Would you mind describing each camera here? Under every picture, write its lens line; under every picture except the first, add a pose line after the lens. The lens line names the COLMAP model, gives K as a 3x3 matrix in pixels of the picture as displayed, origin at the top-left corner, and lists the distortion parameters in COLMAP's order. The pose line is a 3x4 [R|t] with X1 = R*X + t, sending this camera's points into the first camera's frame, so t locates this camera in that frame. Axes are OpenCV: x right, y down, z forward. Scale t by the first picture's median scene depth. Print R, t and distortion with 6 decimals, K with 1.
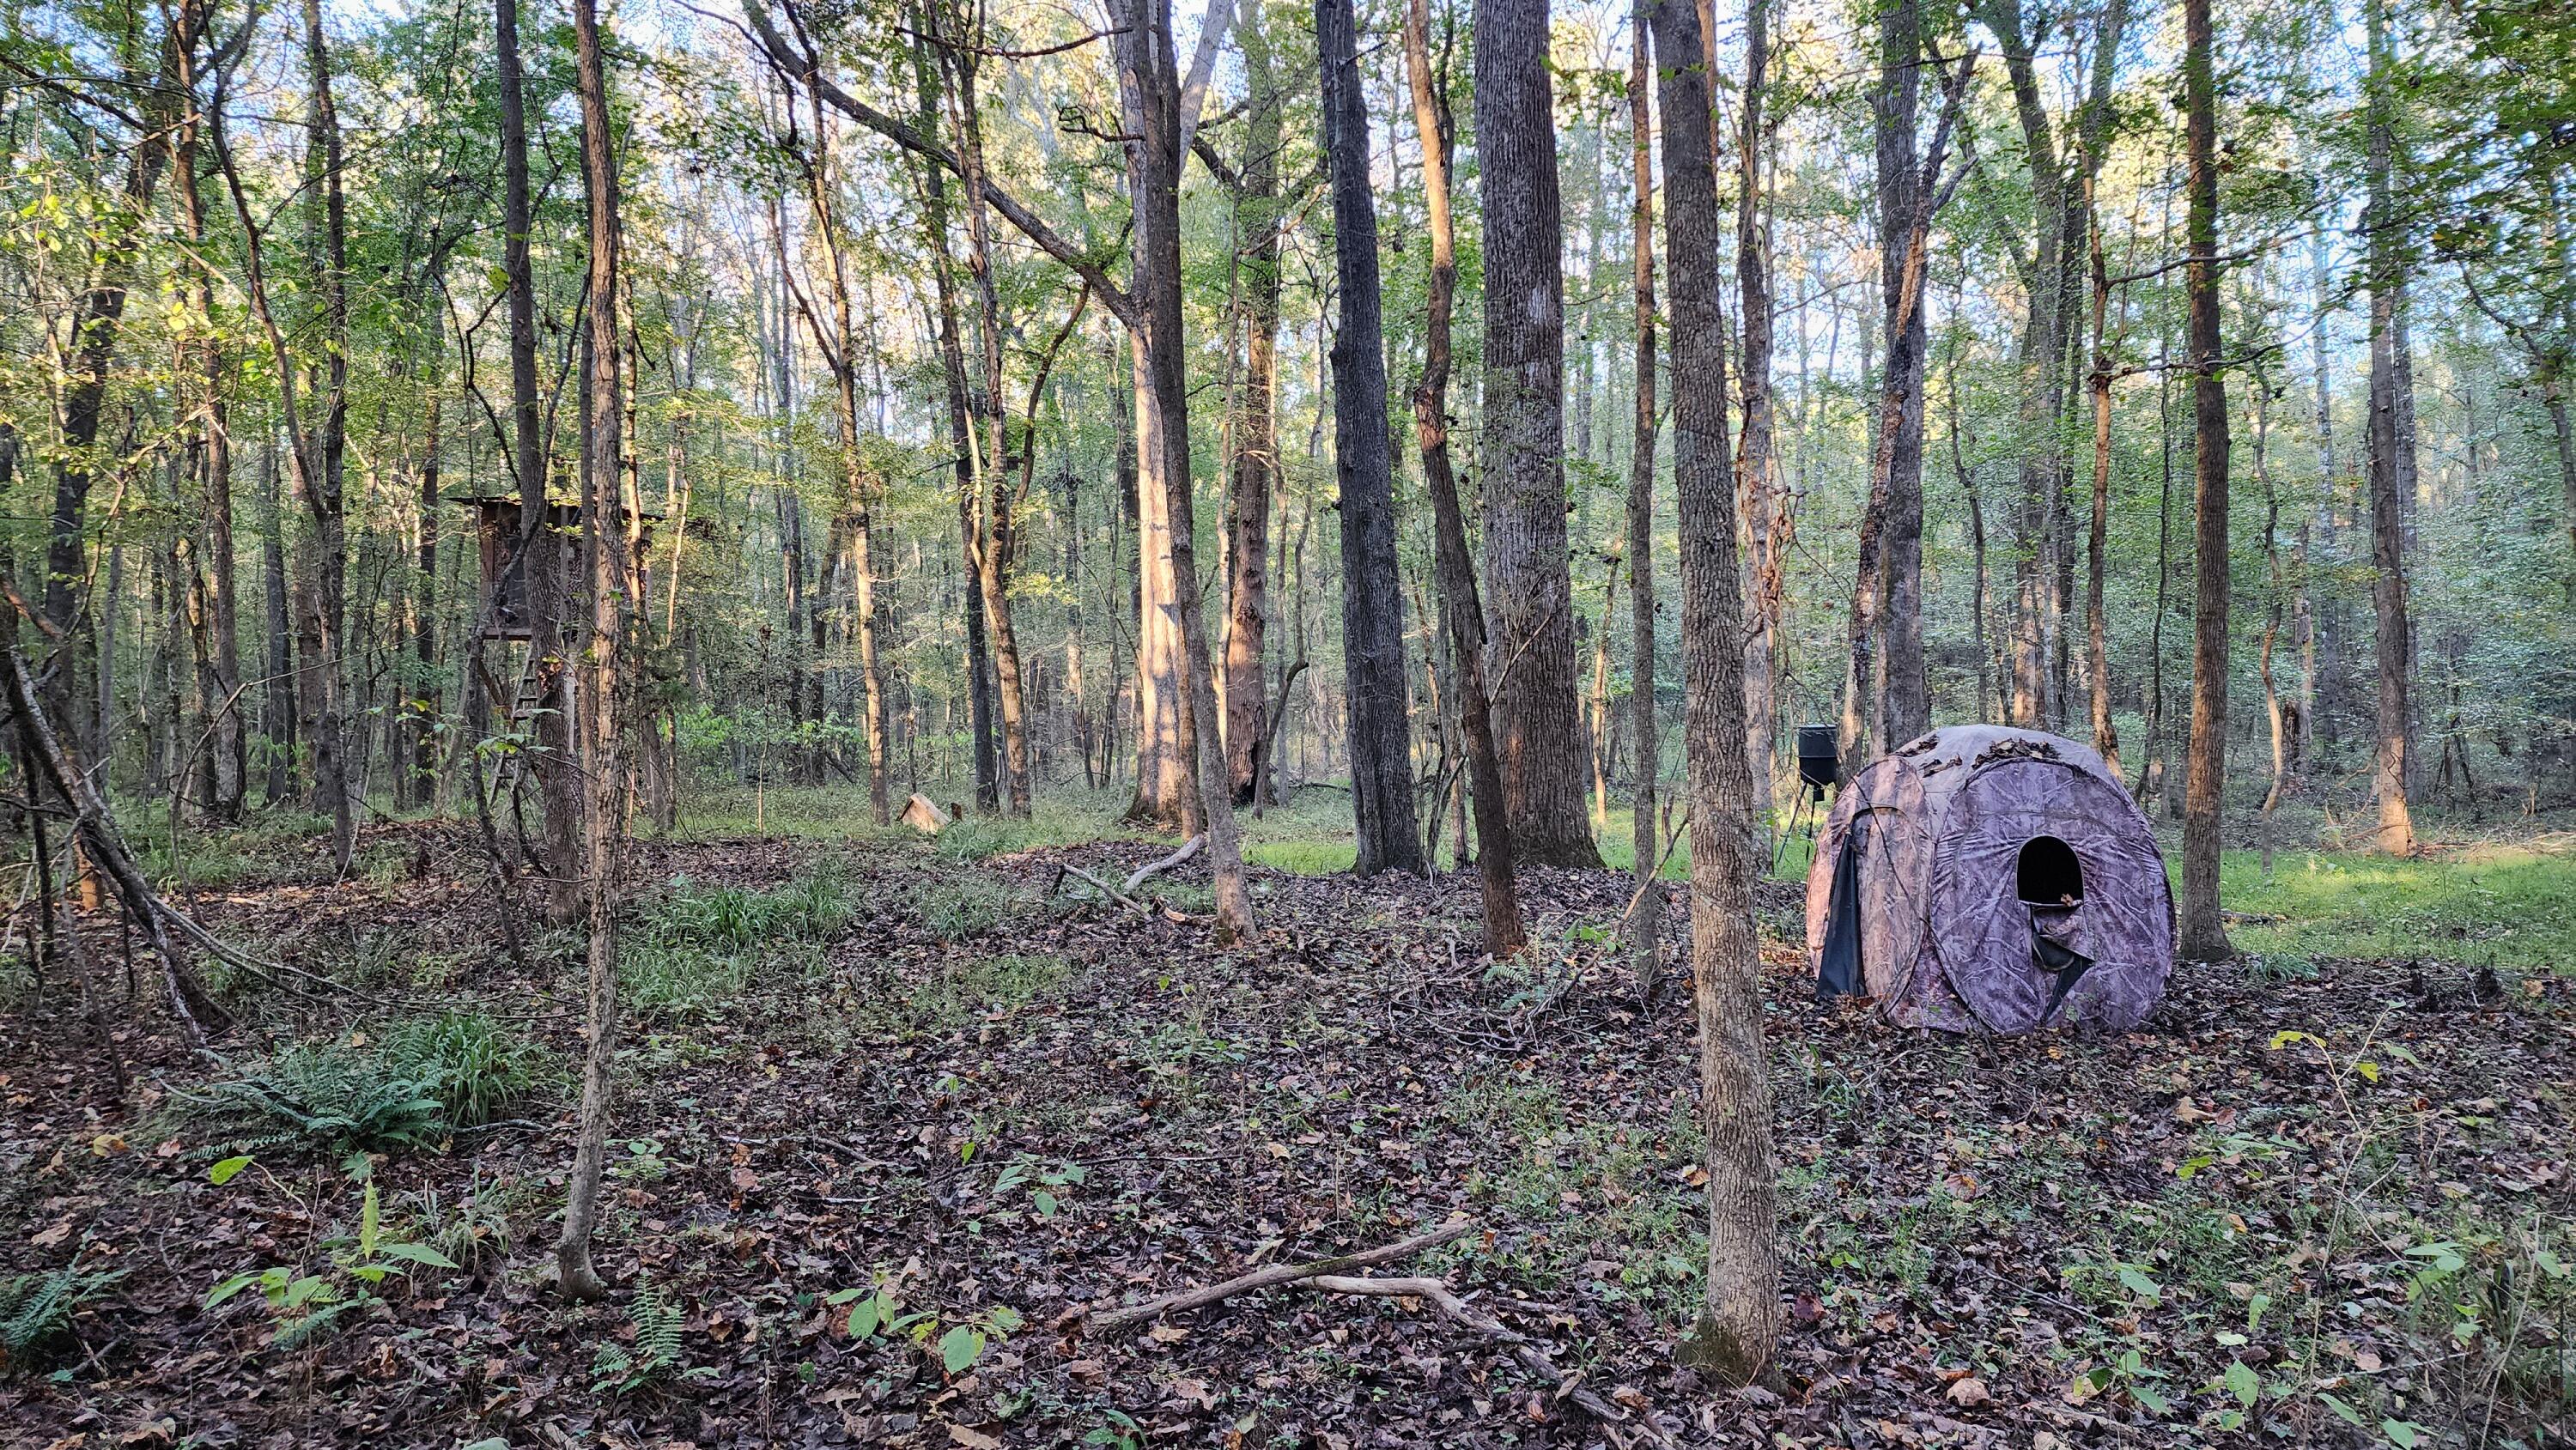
lens RADIAL K [[1860.2, 0, 1288.0], [0, 1860.2, 725.0], [0, 0, 1]] dist [0.041975, 0.001840]
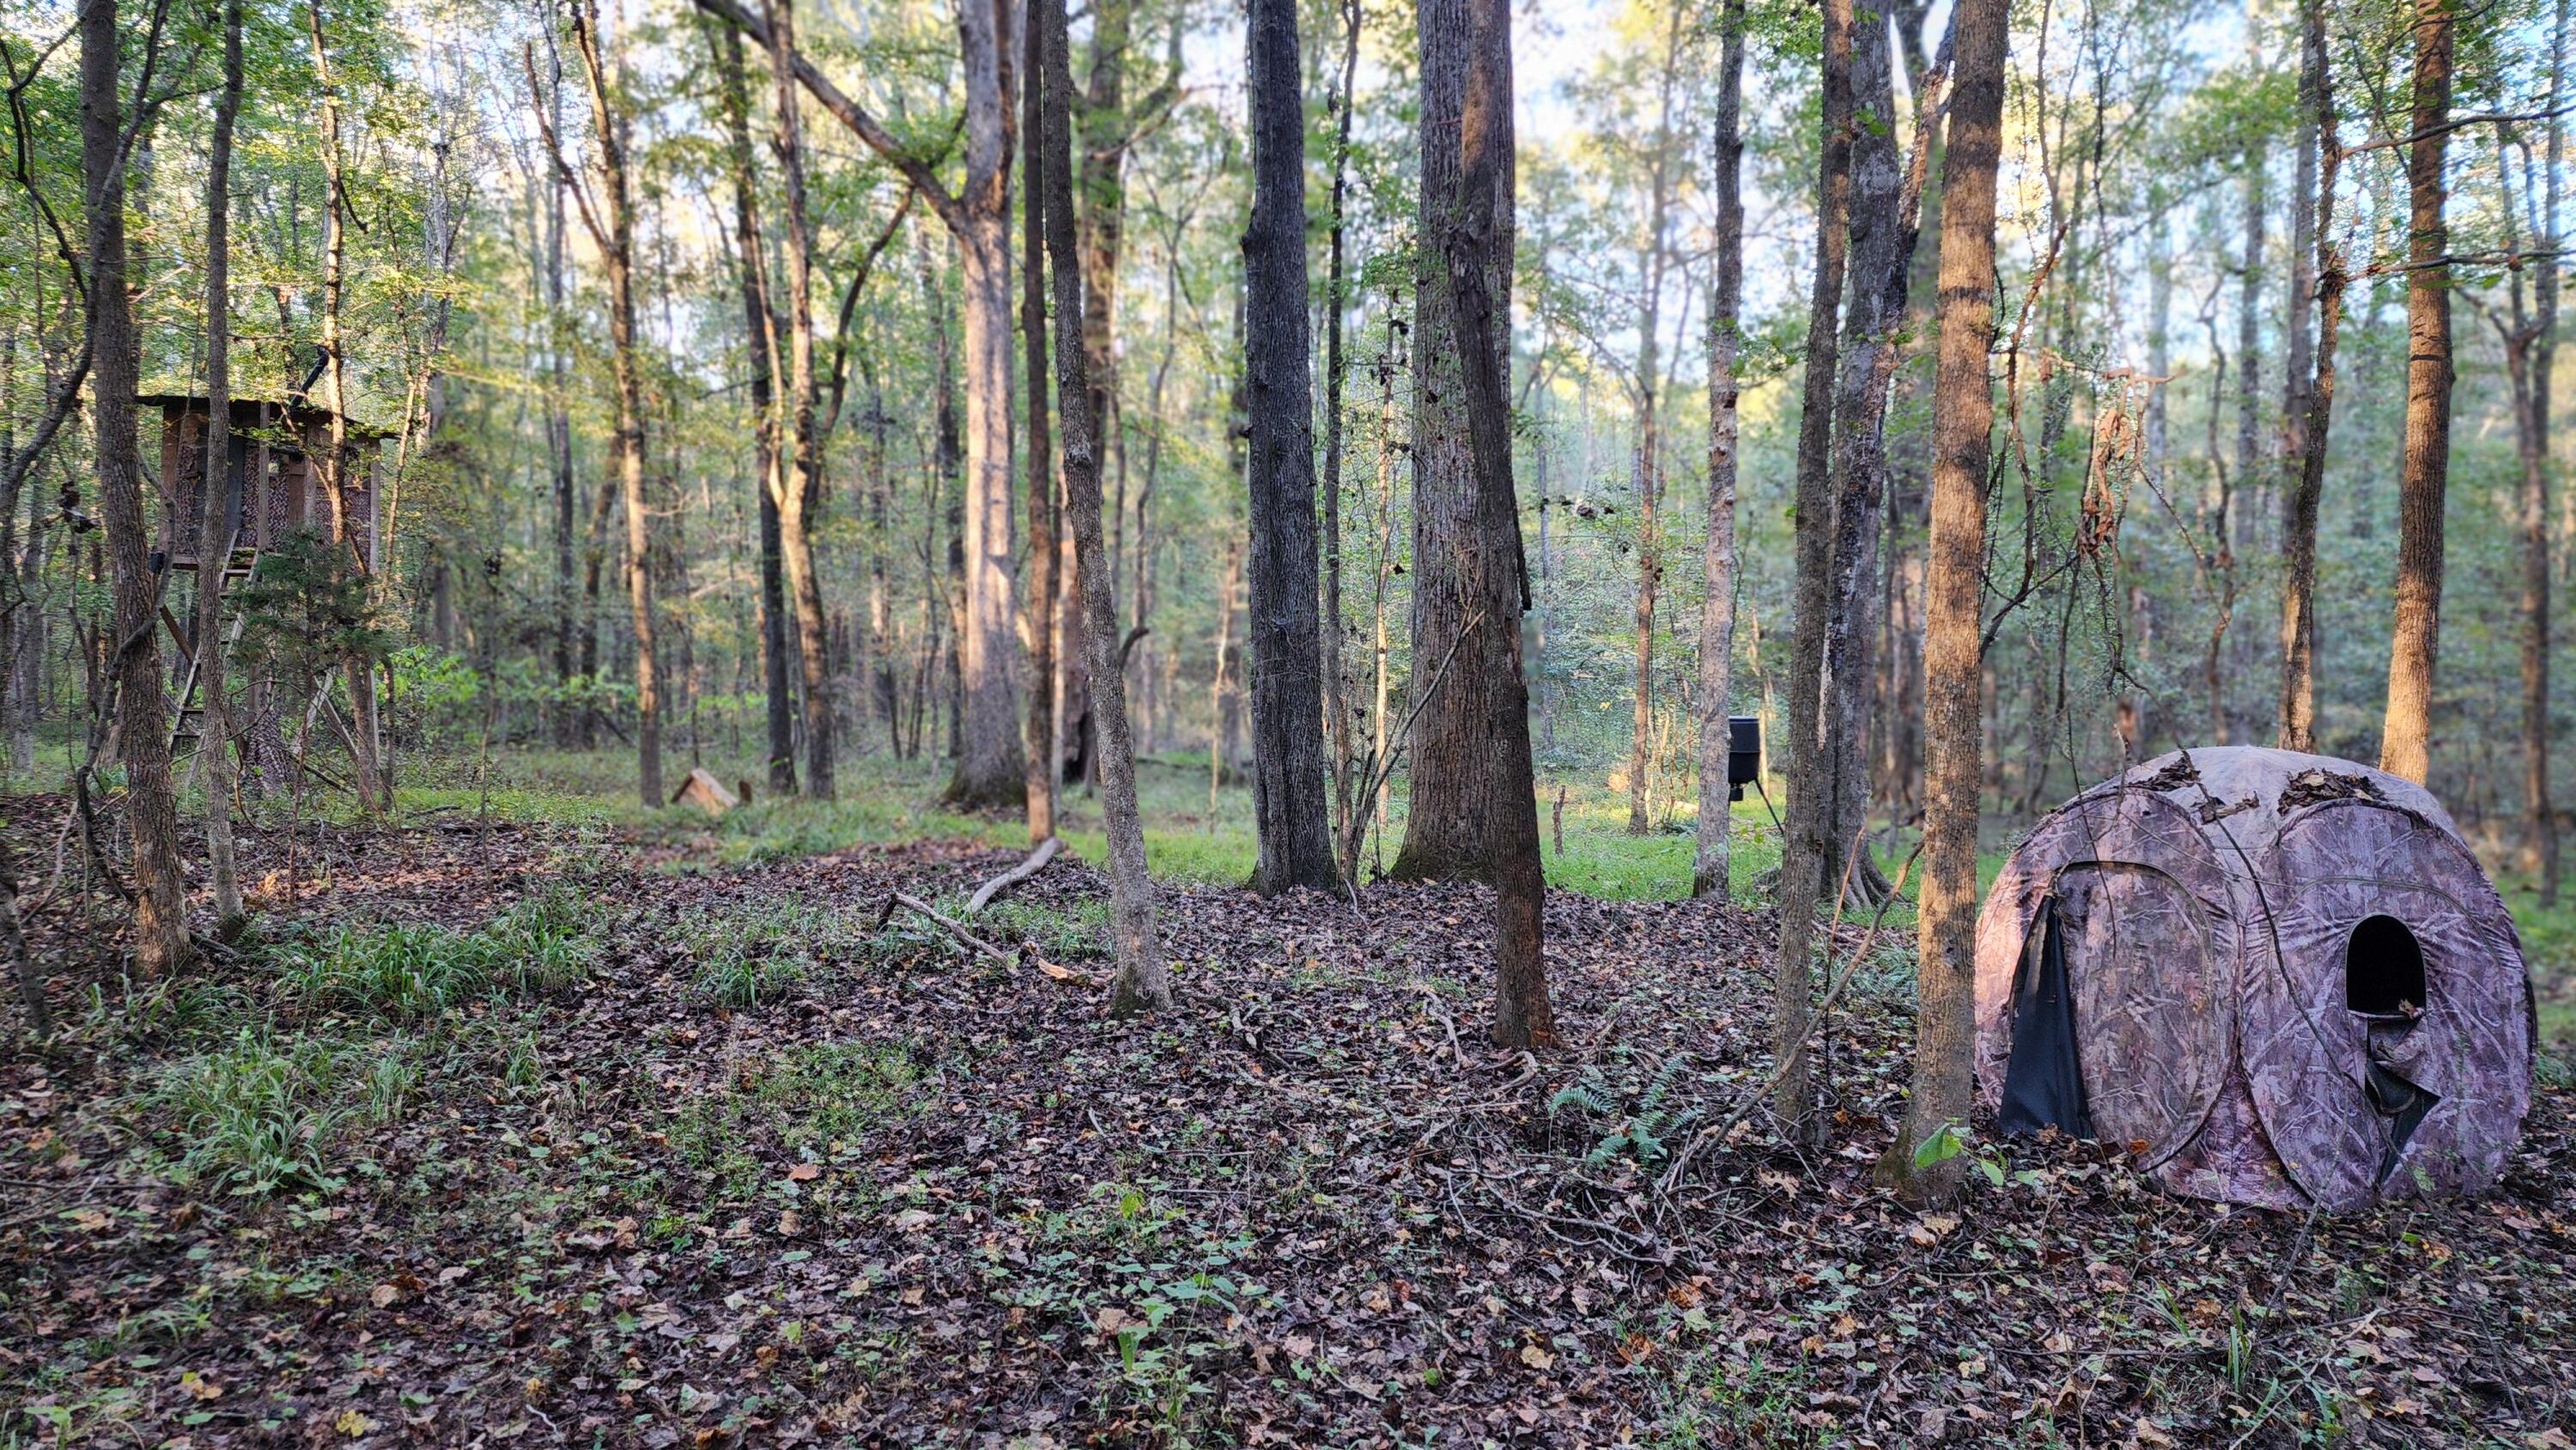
lens RADIAL K [[1860.2, 0, 1288.0], [0, 1860.2, 725.0], [0, 0, 1]] dist [0.041975, 0.001840]
pose [[0.994015, 0.024876, 0.106369, -0.024946], [-0.026744, 0.999512, 0.016162, -0.003890], [-0.105915, -0.018910, 0.994195, 0.136205]]
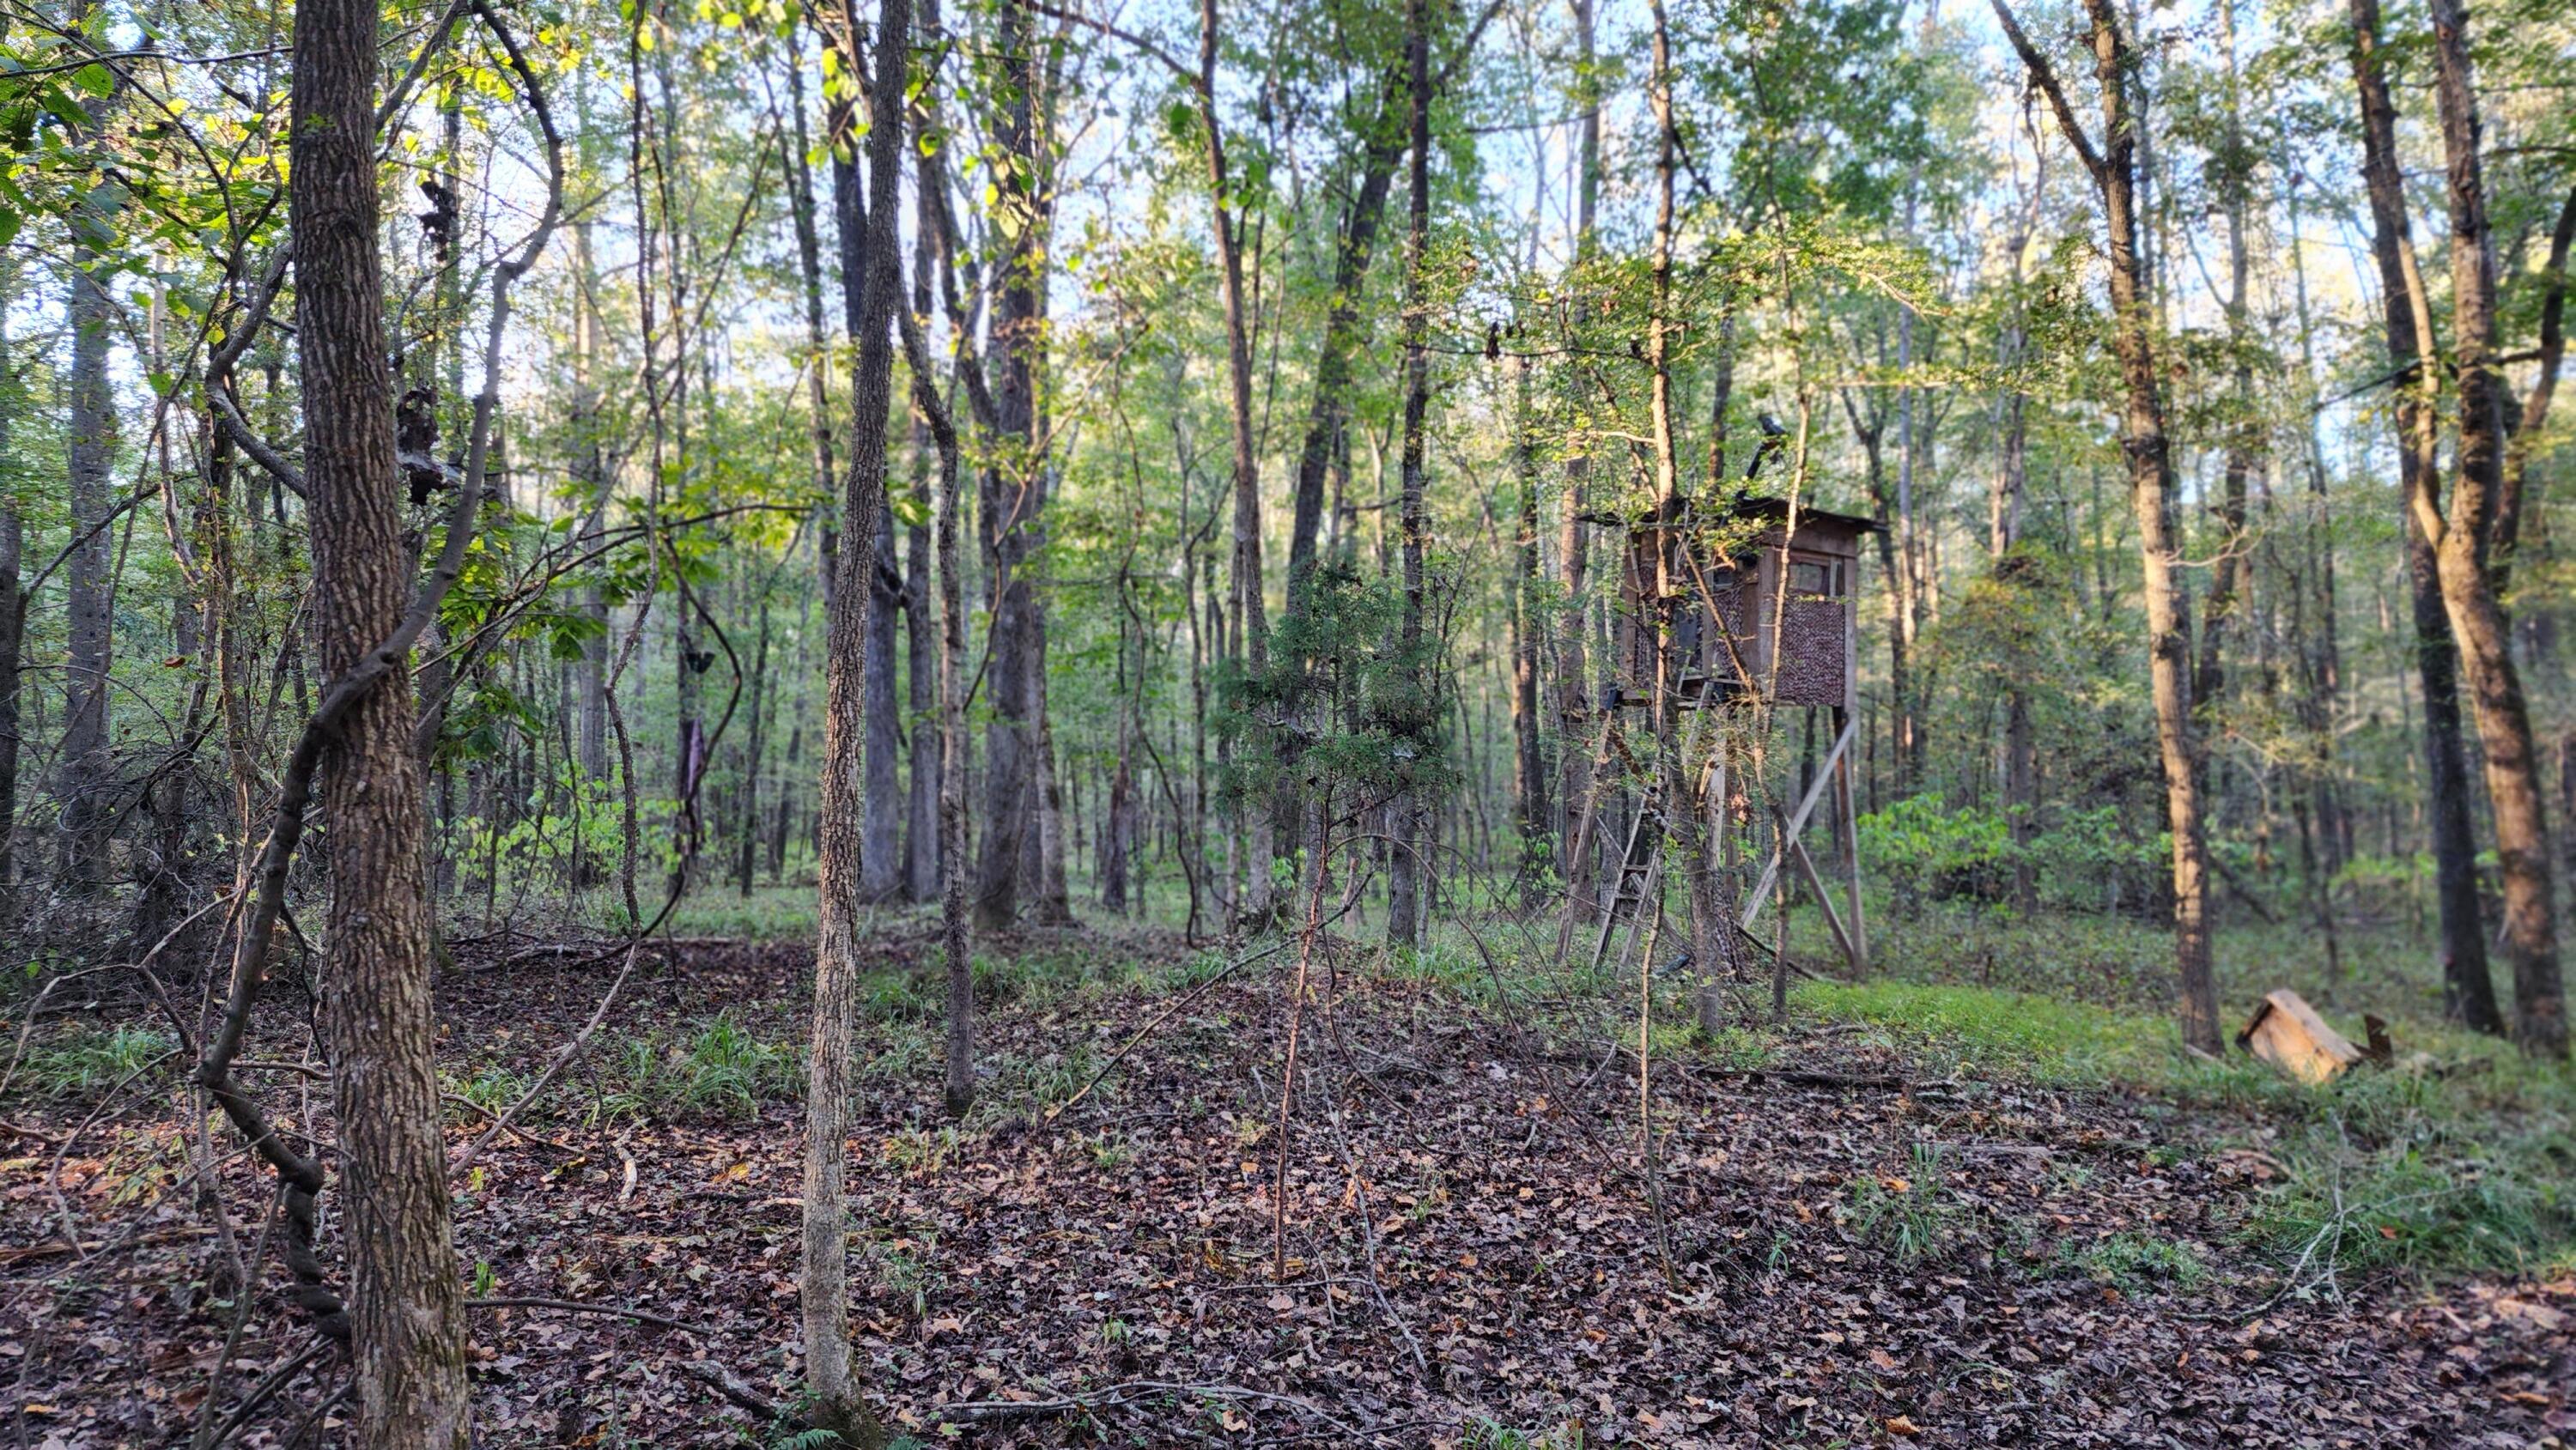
lens RADIAL K [[1860.2, 0, 1288.0], [0, 1860.2, 725.0], [0, 0, 1]] dist [0.041975, 0.001840]
pose [[0.747455, -0.009684, -0.664242, -0.063135], [-0.023517, 0.998881, -0.041026, -0.007324], [0.663896, 0.046287, 0.746391, 0.450875]]
